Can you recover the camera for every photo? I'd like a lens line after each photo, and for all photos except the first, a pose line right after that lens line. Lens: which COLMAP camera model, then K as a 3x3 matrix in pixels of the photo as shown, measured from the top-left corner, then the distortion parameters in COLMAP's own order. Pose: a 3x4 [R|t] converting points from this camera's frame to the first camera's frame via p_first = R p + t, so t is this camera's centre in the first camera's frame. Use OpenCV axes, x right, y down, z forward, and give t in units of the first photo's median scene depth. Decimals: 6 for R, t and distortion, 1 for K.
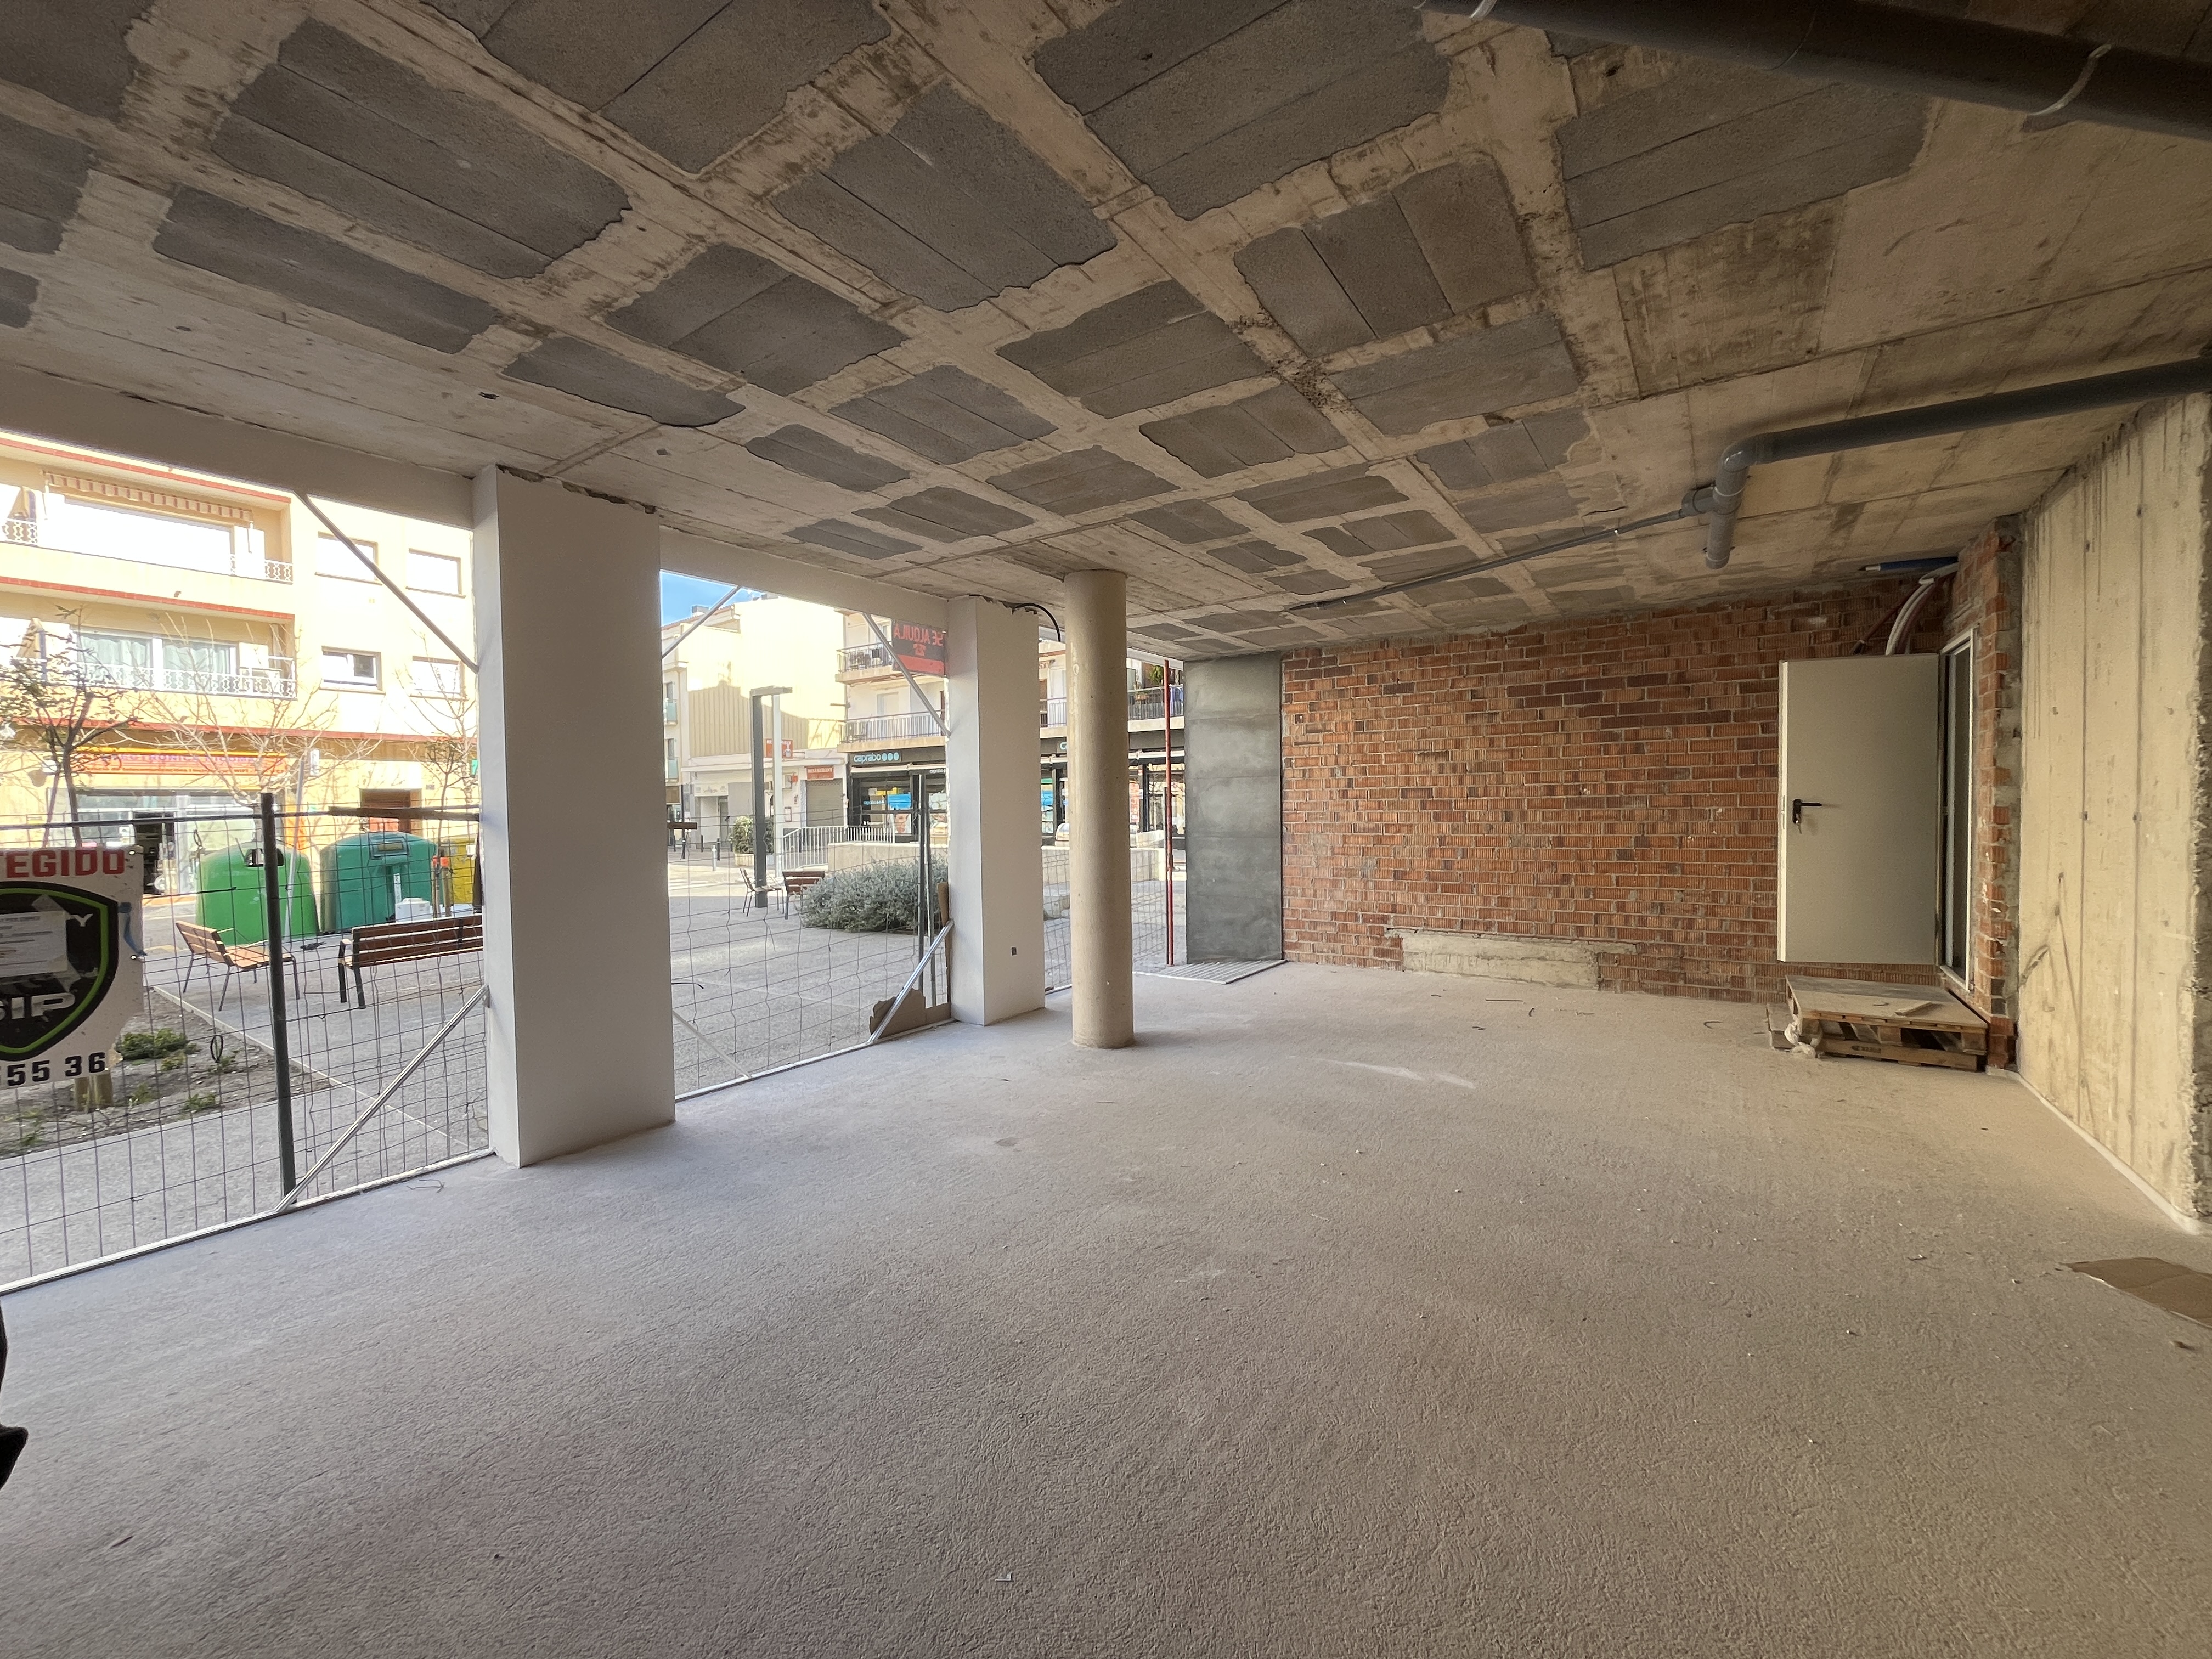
lens RADIAL K [[893.2, 0, 1100.0], [0, 893.2, 831.7], [0, 0, 1]] dist [-0.001091, -0.001013]
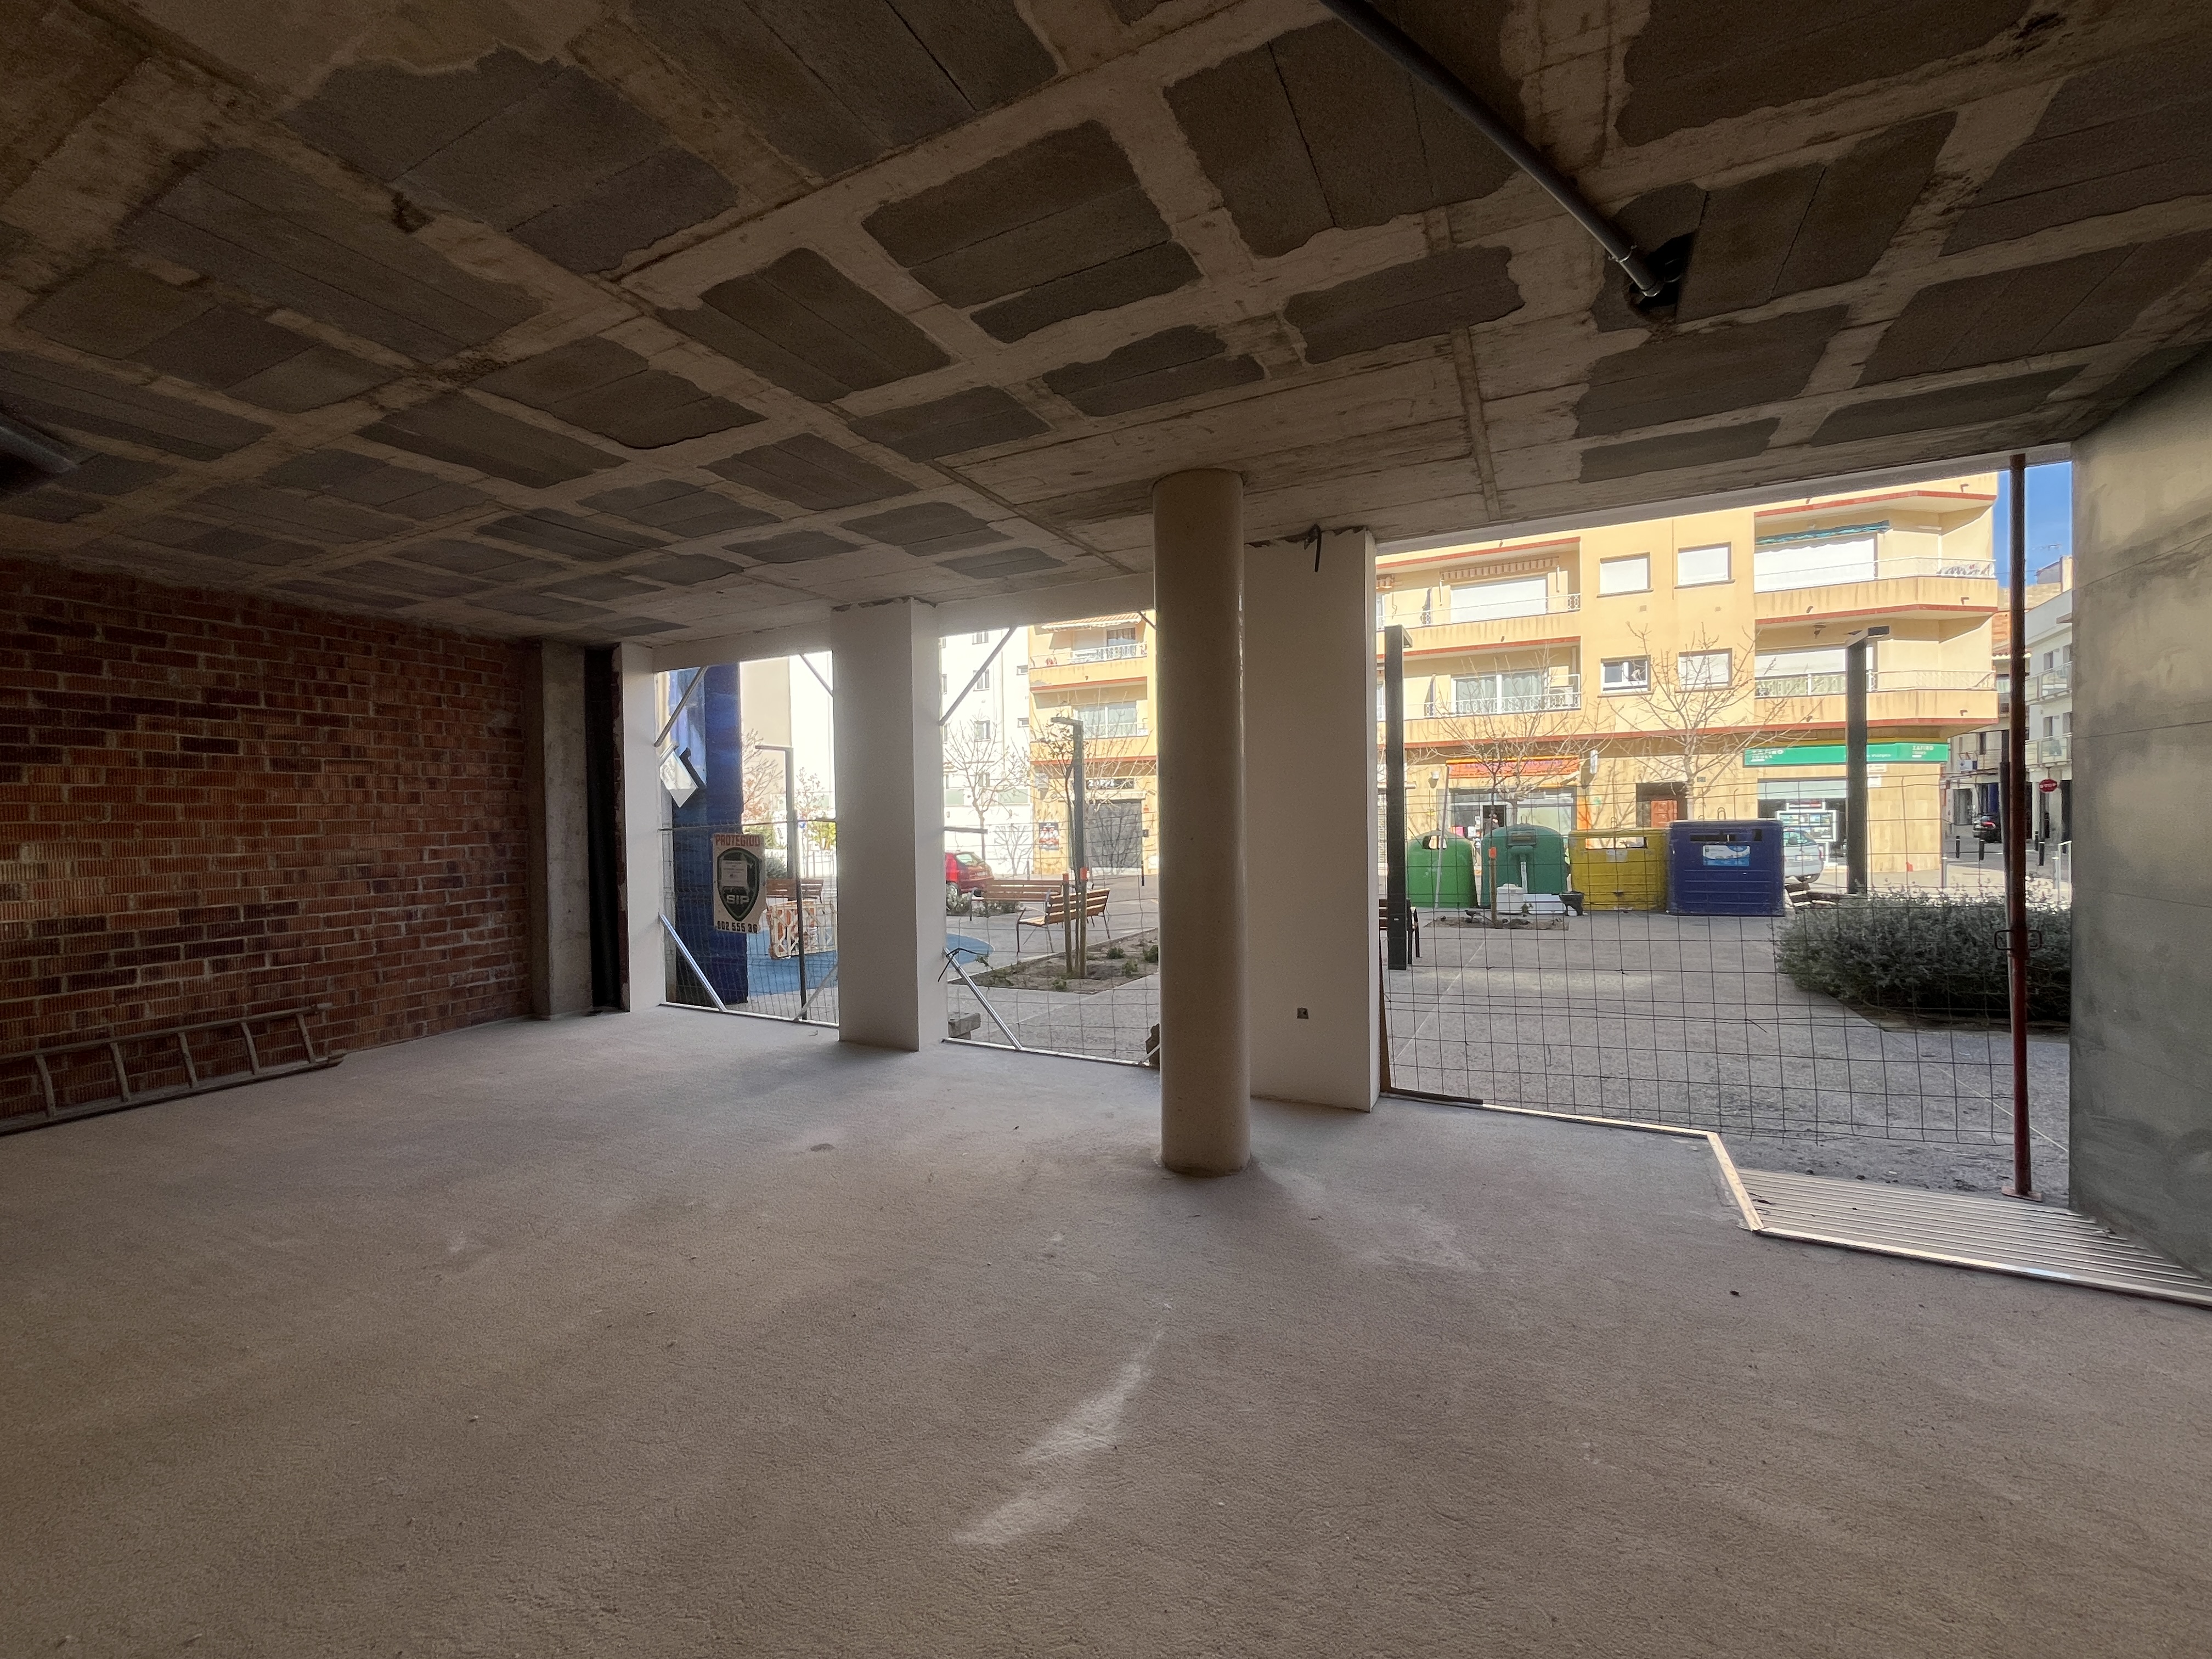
lens RADIAL K [[893.2, 0, 1099.3], [0, 893.2, 831.0], [0, 0, 1]] dist [-0.001091, -0.001013]
pose [[0.139578, 0.029357, -0.989776, 0.917931], [-0.016641, 0.999489, 0.027299, -0.049325], [0.990071, 0.012661, 0.139996, 1.127361]]
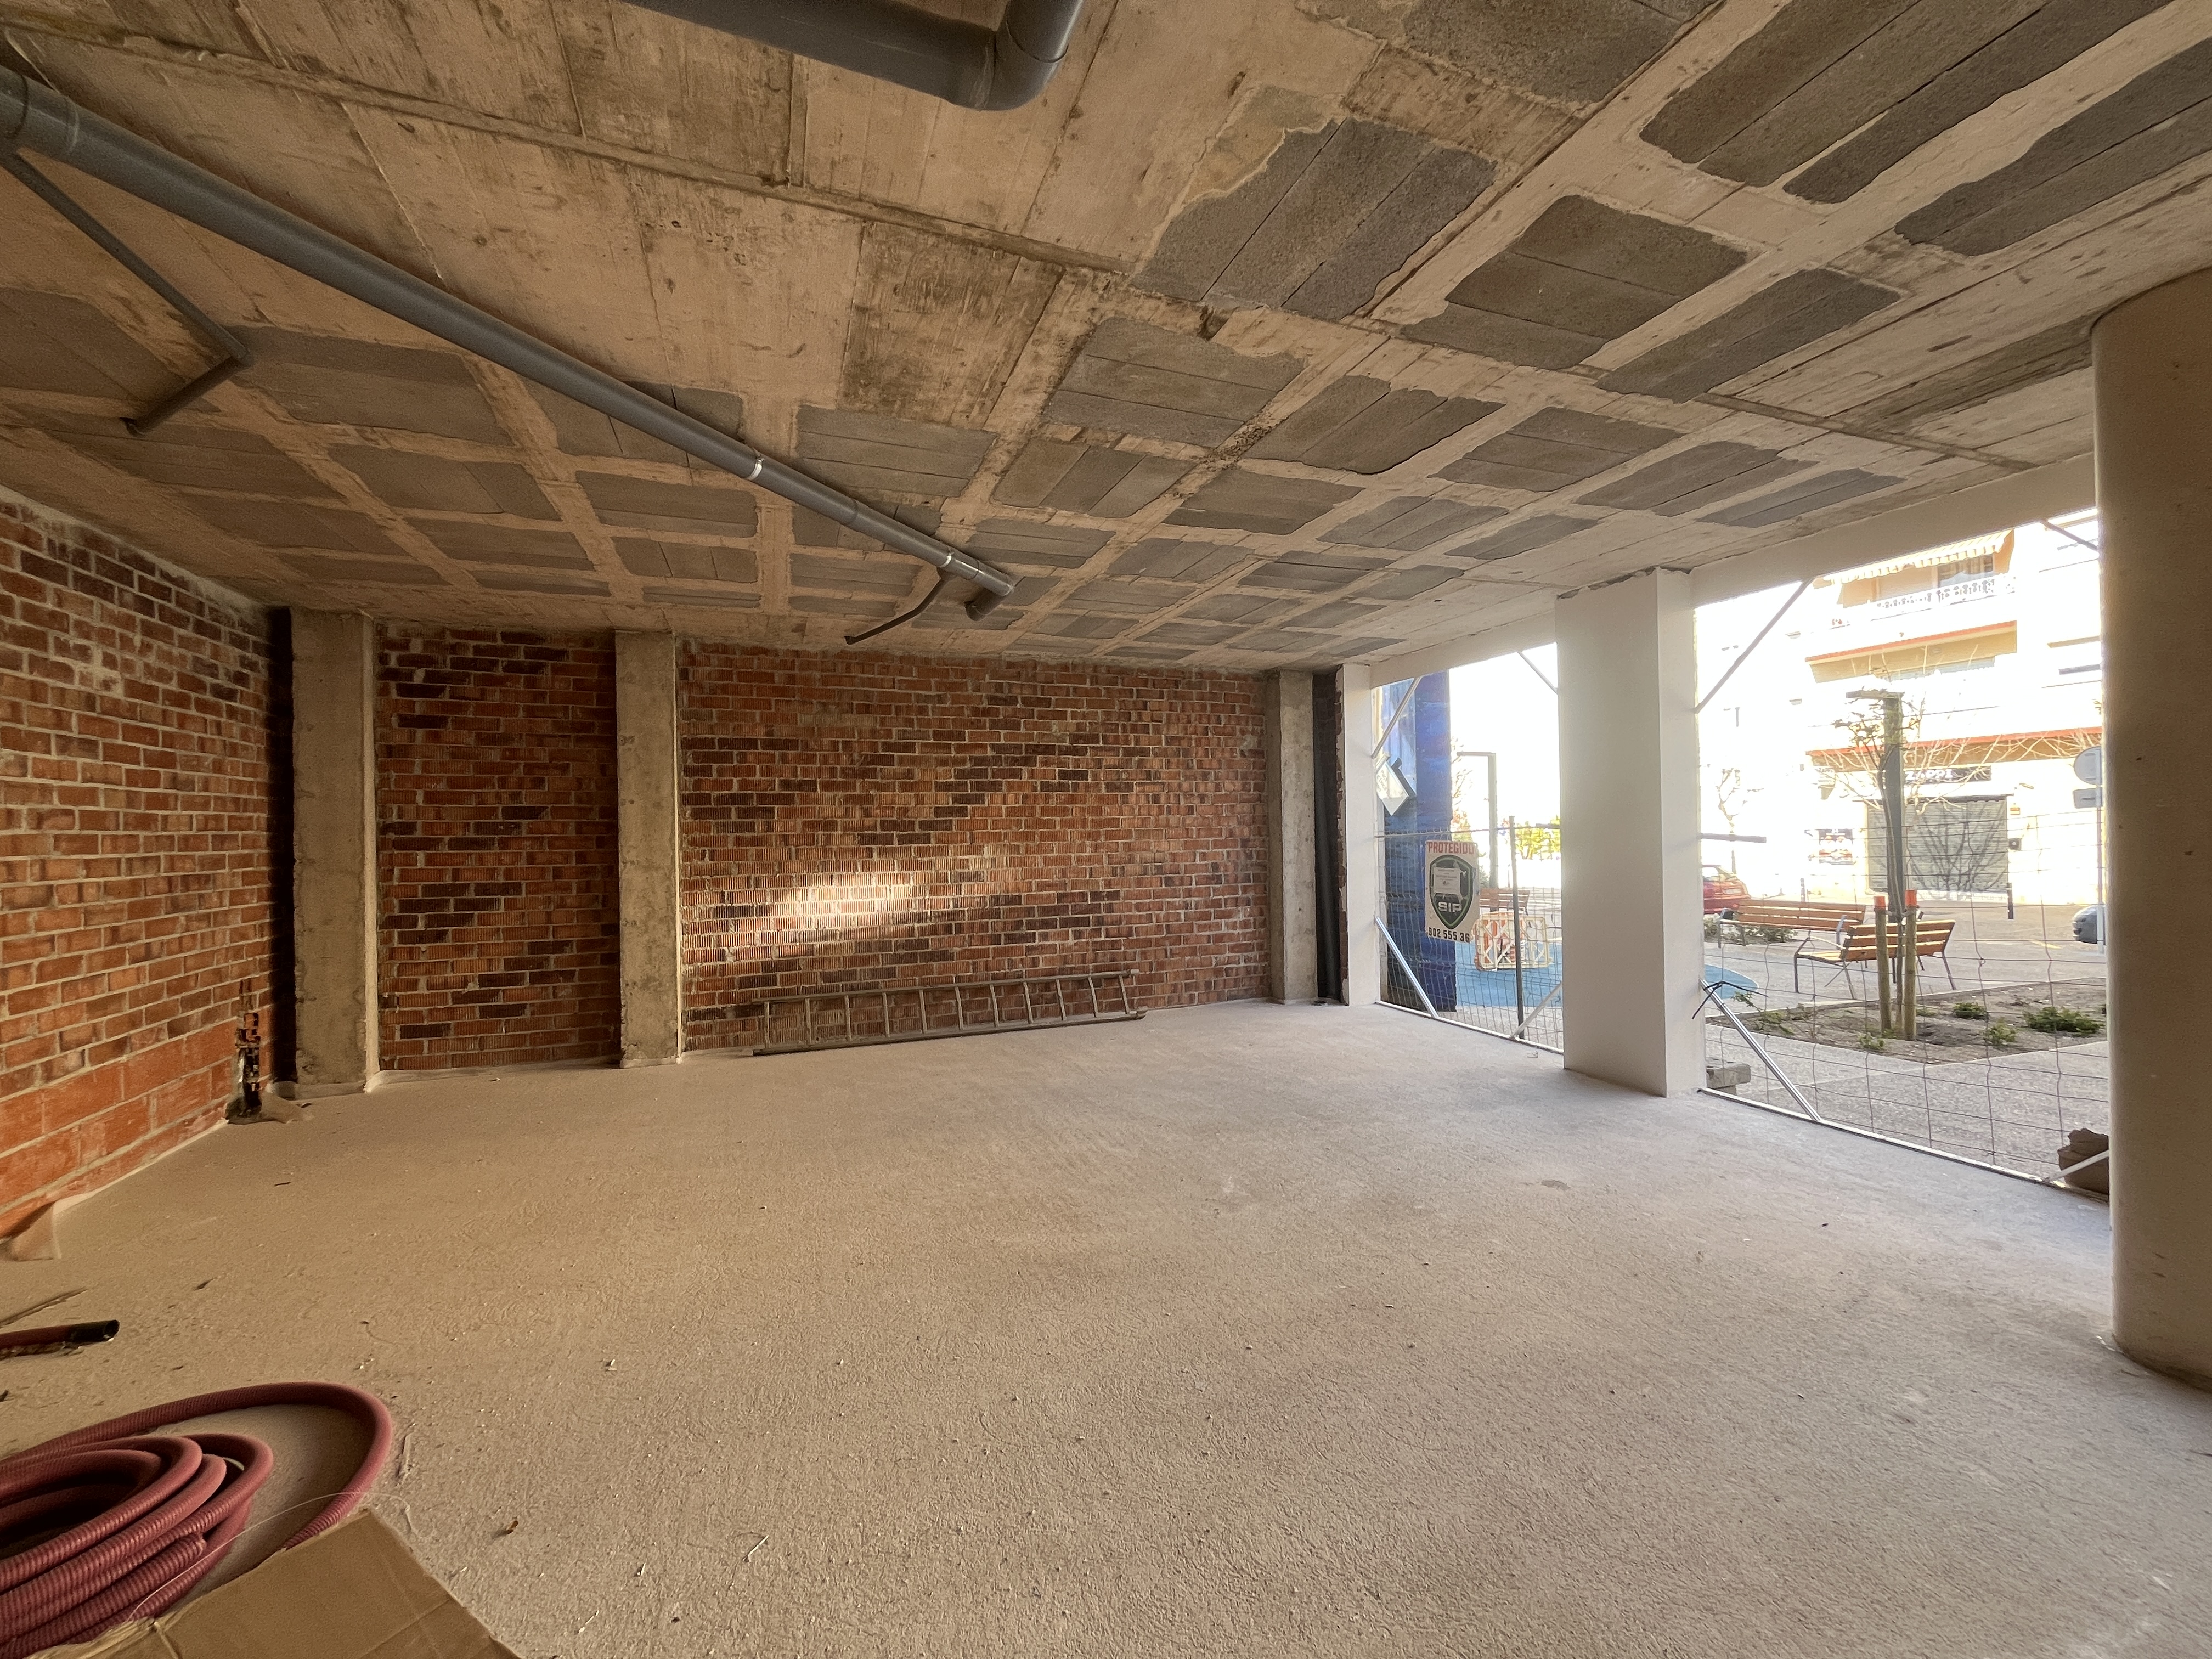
lens RADIAL K [[893.2, 0, 1101.5], [0, 893.2, 832.6], [0, 0, 1]] dist [-0.001091, -0.001013]
pose [[-0.565664, 0.022929, -0.824317, 0.904265], [0.001930, 0.999647, 0.026482, -0.048273], [0.824634, 0.013389, -0.565509, 1.093984]]
